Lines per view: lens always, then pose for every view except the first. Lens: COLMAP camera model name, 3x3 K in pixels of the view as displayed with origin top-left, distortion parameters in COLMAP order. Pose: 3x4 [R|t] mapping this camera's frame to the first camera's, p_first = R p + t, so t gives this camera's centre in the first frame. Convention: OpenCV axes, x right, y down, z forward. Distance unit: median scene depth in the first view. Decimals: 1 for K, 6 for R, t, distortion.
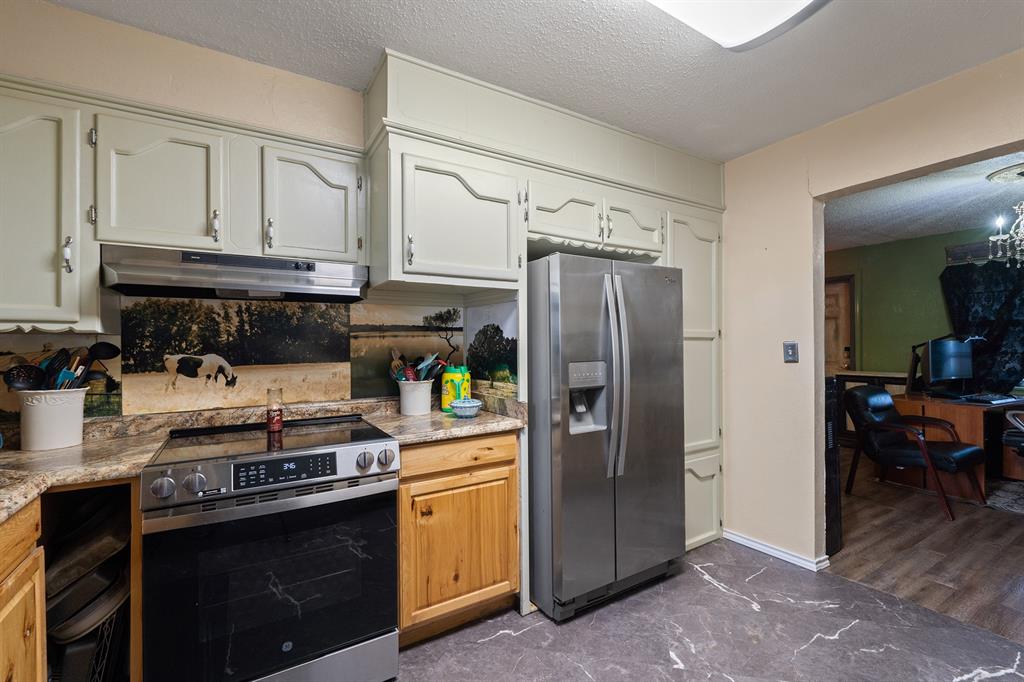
lens RADIAL K [[450.1, 0, 513.3], [0, 450.1, 340.5], [0, 0, 1]] dist [-0.004324, 0.000155]
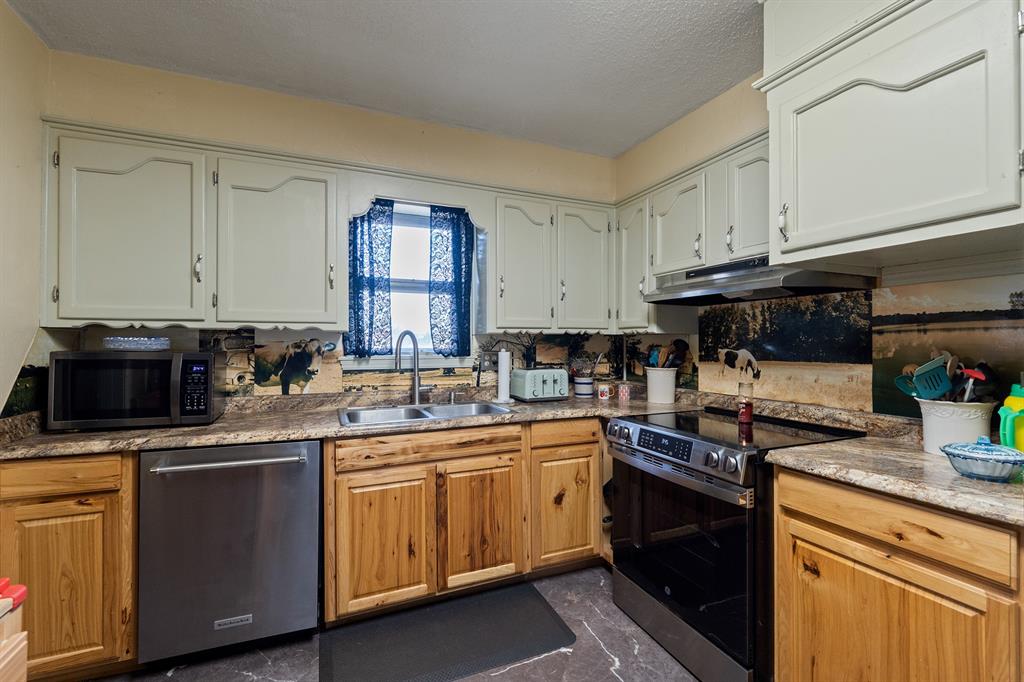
lens RADIAL K [[450.1, 0, 514.4], [0, 450.1, 341.0], [0, 0, 1]] dist [-0.004324, 0.000155]
pose [[-0.149320, 0.002924, -0.988785, 0.555955], [0.006044, 0.999980, 0.002044, 0.002790], [0.988770, -0.005671, -0.149335, 0.572631]]
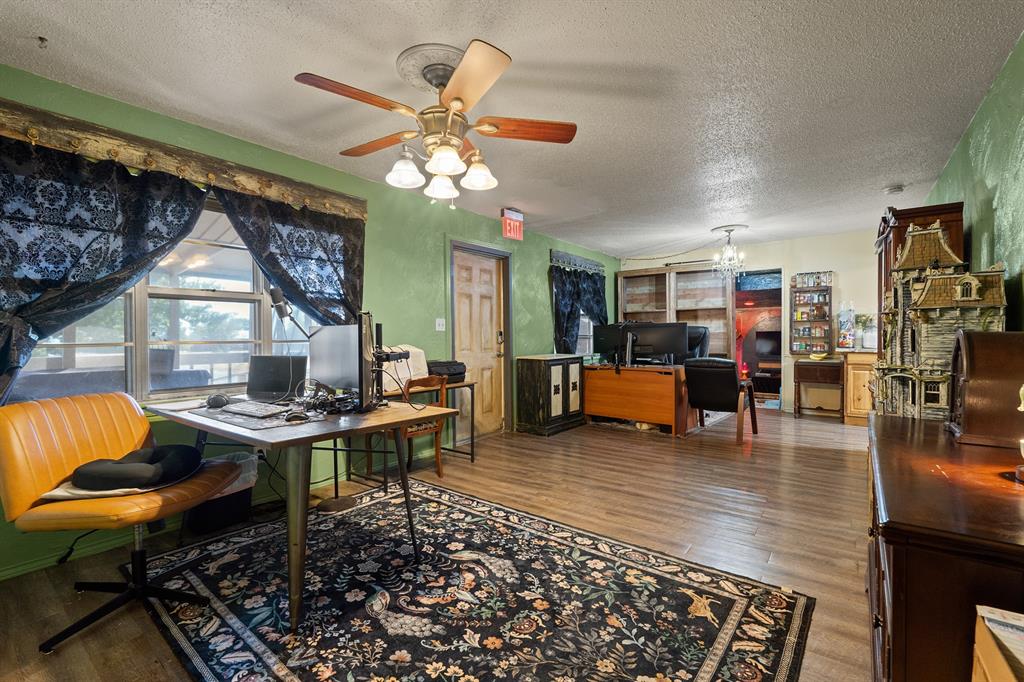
lens RADIAL K [[450.1, 0, 510.3], [0, 450.1, 340.0], [0, 0, 1]] dist [-0.004324, 0.000155]
pose [[-0.354963, 0.004107, 0.934871, -0.309460], [0.005653, 0.999981, -0.002247, 0.095600], [-0.934863, 0.004487, -0.354980, 3.606225]]
